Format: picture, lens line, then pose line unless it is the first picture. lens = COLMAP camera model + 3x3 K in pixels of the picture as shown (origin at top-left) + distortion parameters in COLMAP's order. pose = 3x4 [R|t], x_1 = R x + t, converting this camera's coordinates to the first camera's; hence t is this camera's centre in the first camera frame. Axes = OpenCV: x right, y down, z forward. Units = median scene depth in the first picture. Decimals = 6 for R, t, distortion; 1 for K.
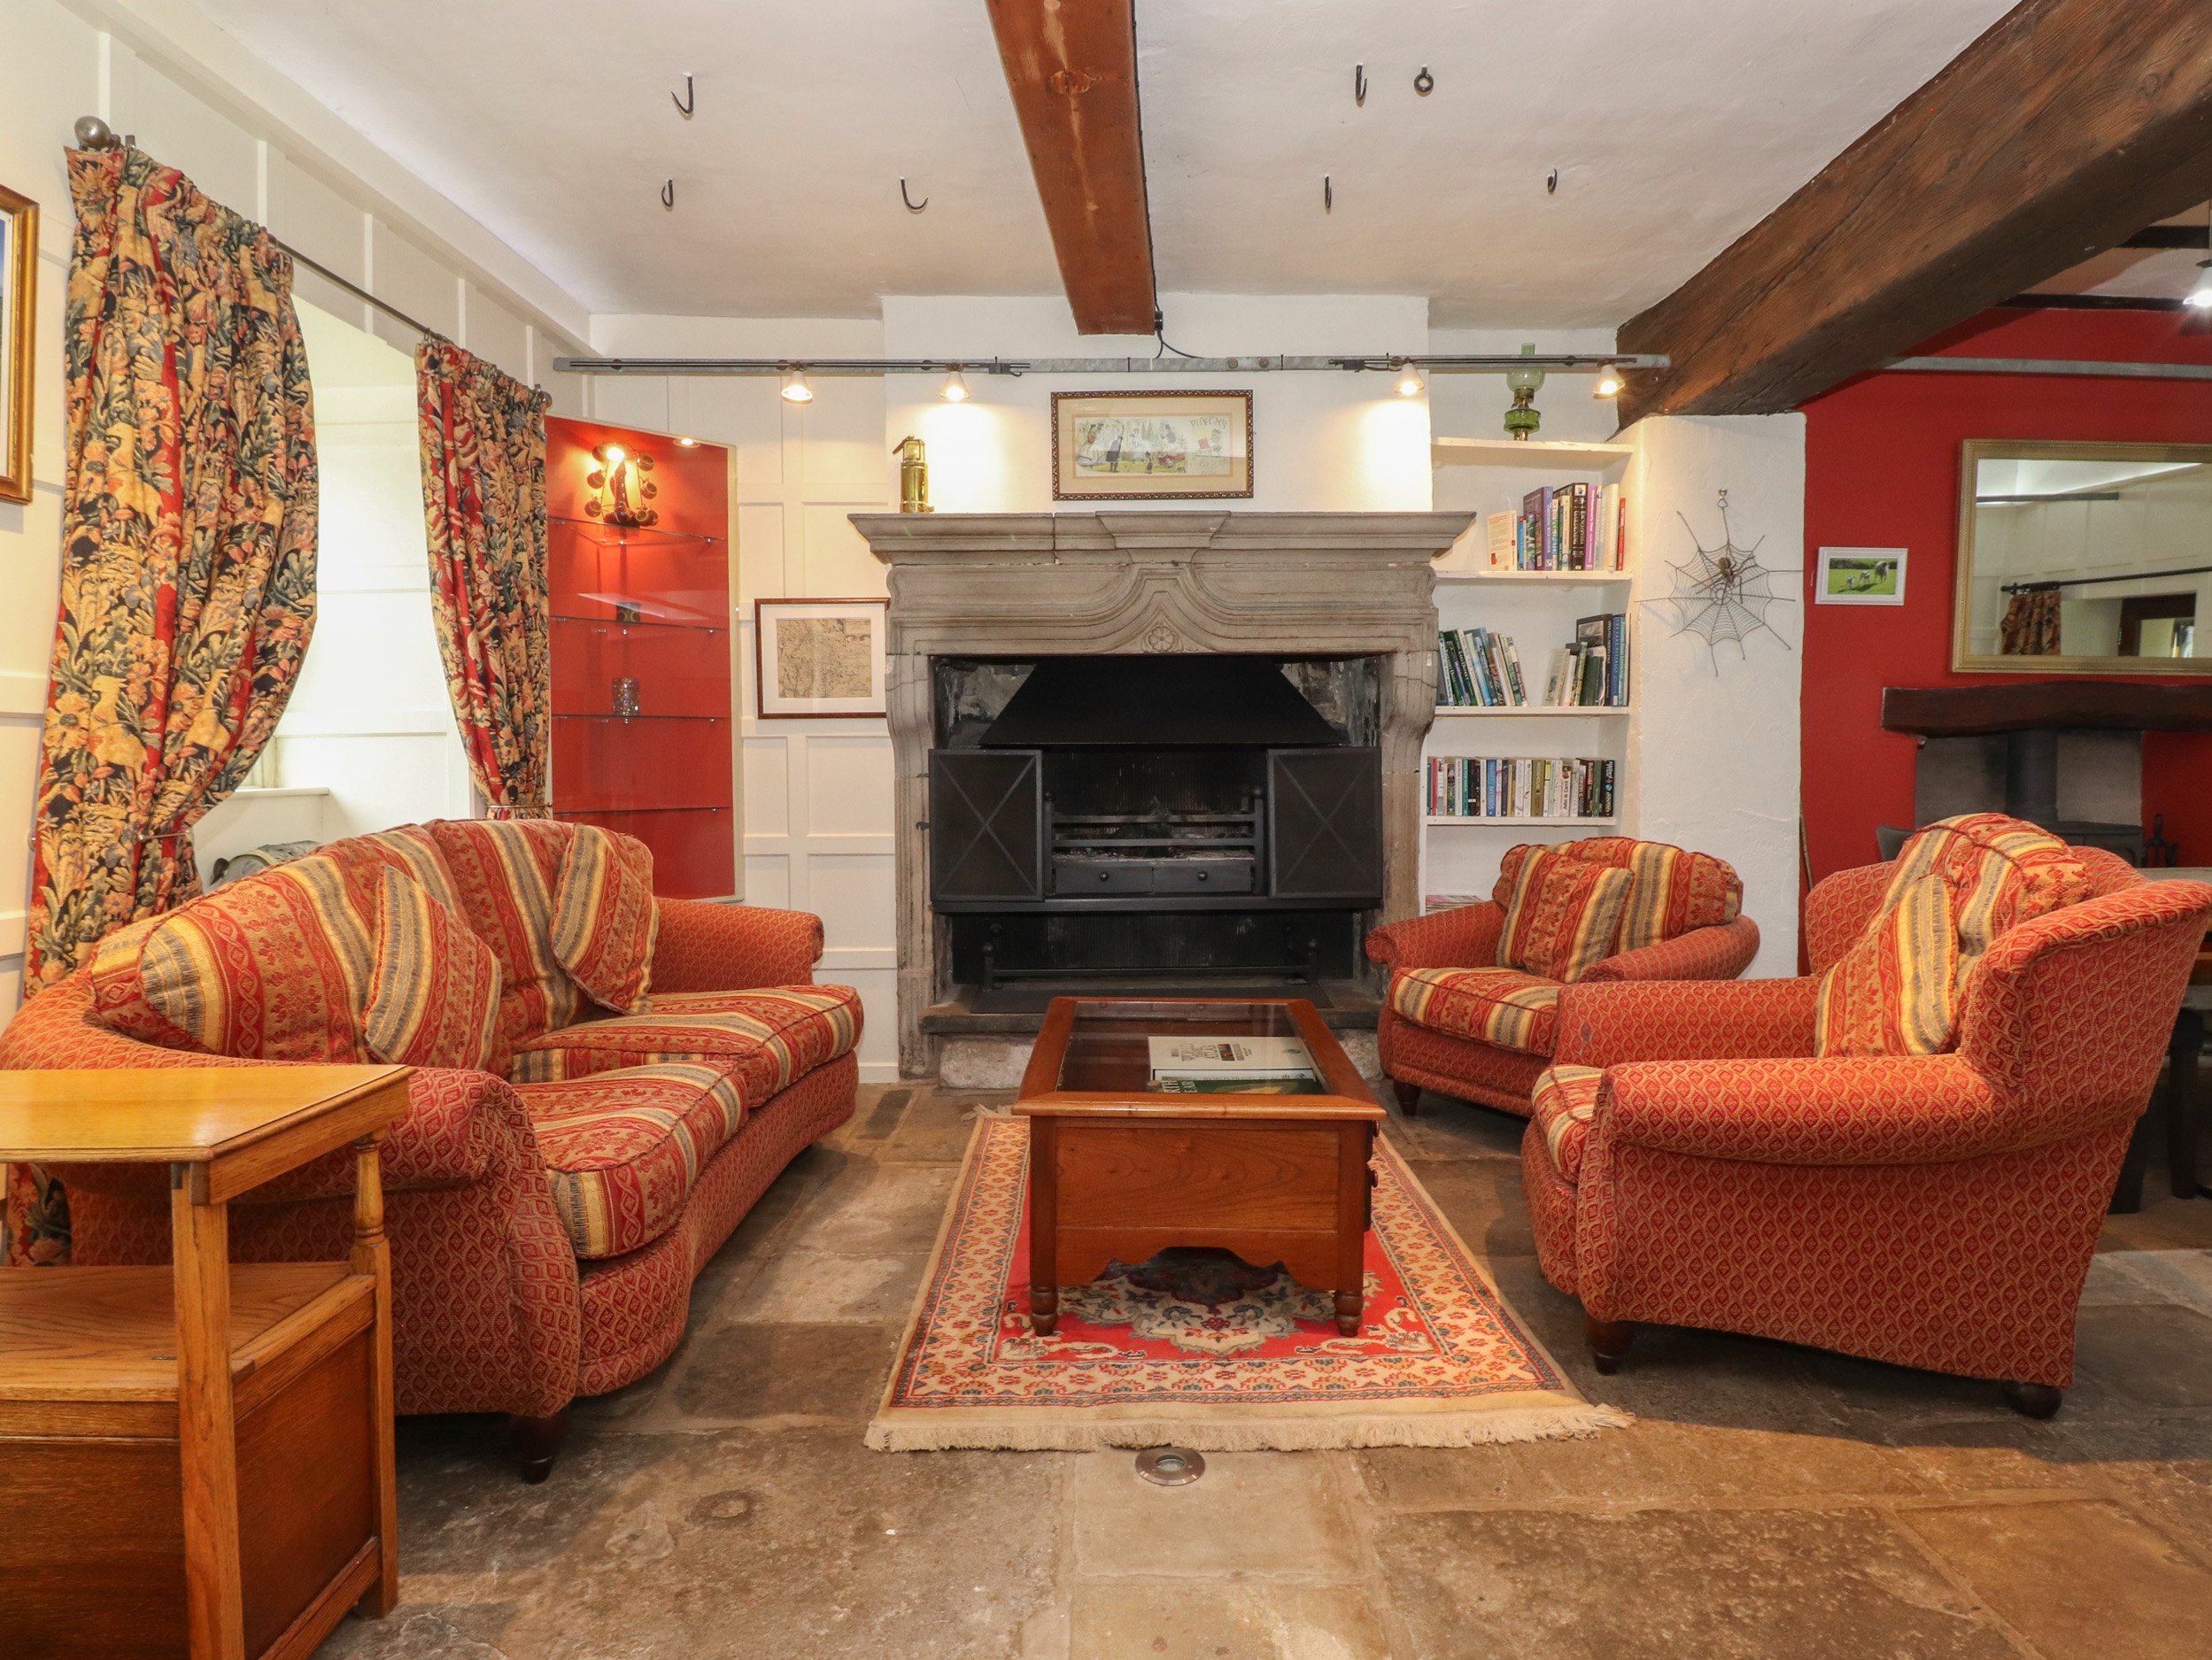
lens RADIAL K [[1234.1, 0, 1117.1], [0, 1234.1, 799.8], [0, 0, 1]] dist [0.004239, -0.013975]
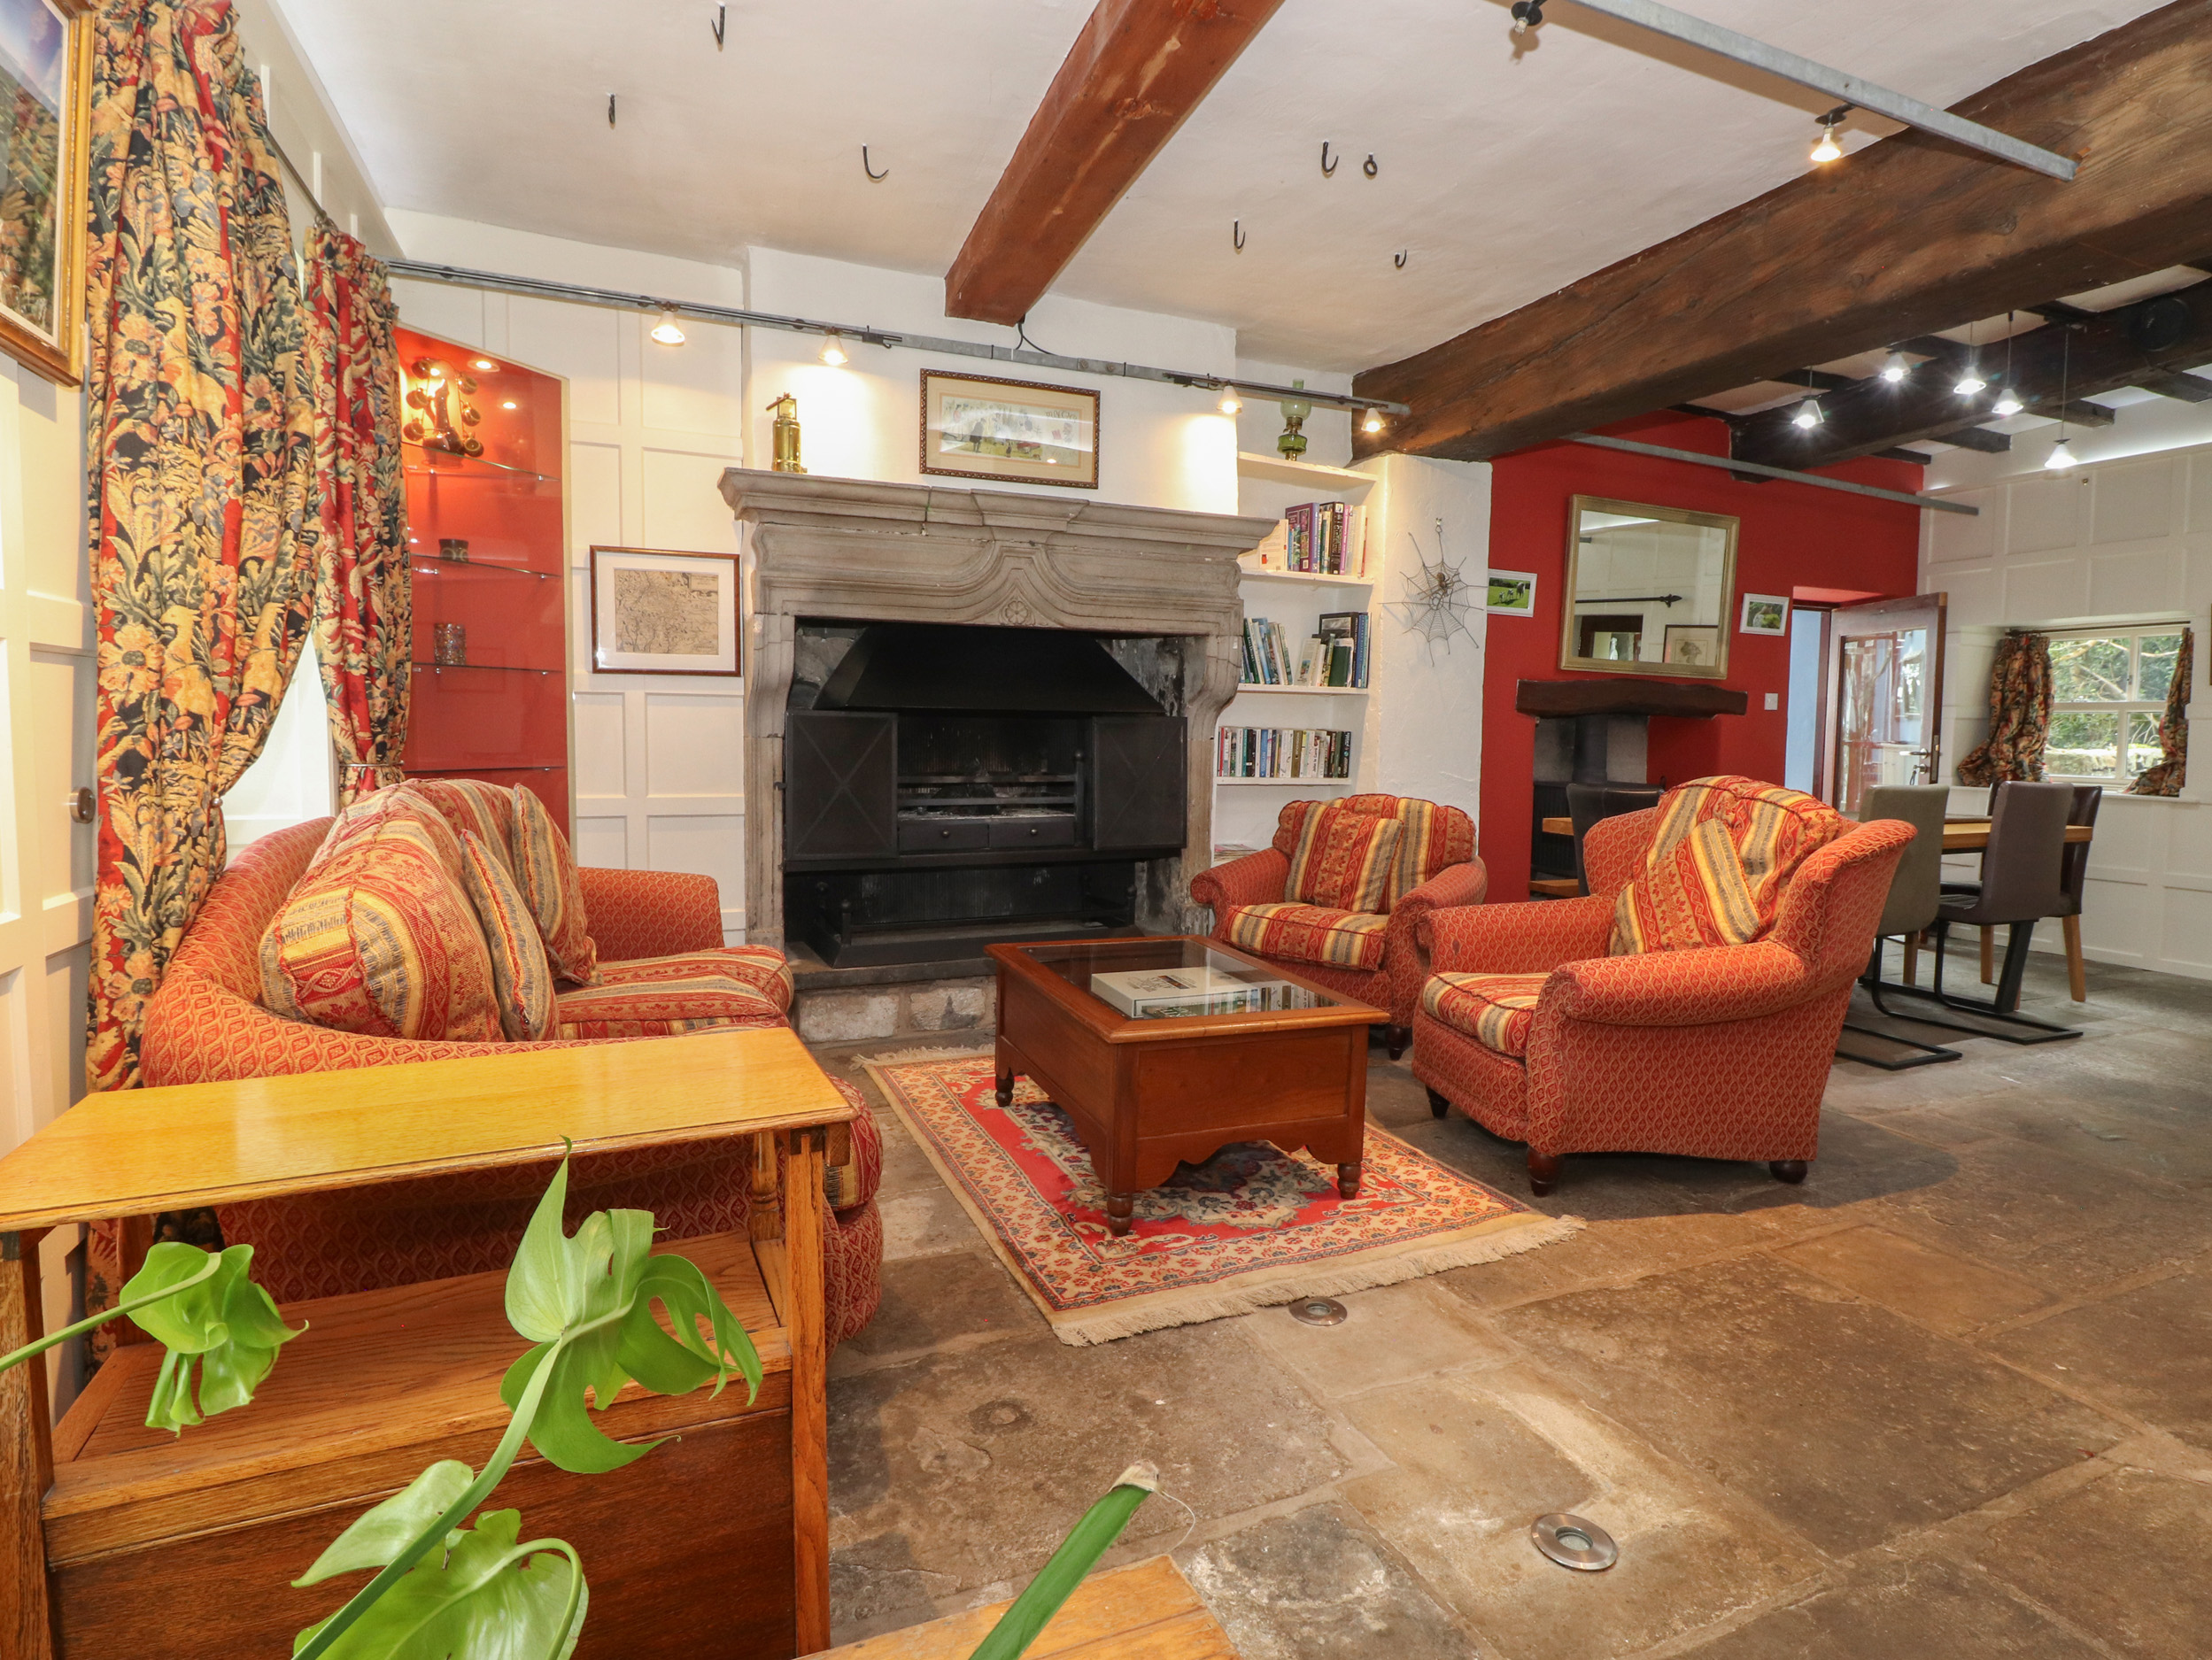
lens RADIAL K [[1174.2, 0, 1115.2], [0, 1174.2, 803.0], [0, 0, 1]] dist [0.001644, -0.013767]
pose [[0.921755, -0.007421, 0.387701, -0.330000], [-0.006430, 0.999387, 0.034418, 0.000247], [-0.387719, -0.034218, 0.921142, 0.016428]]
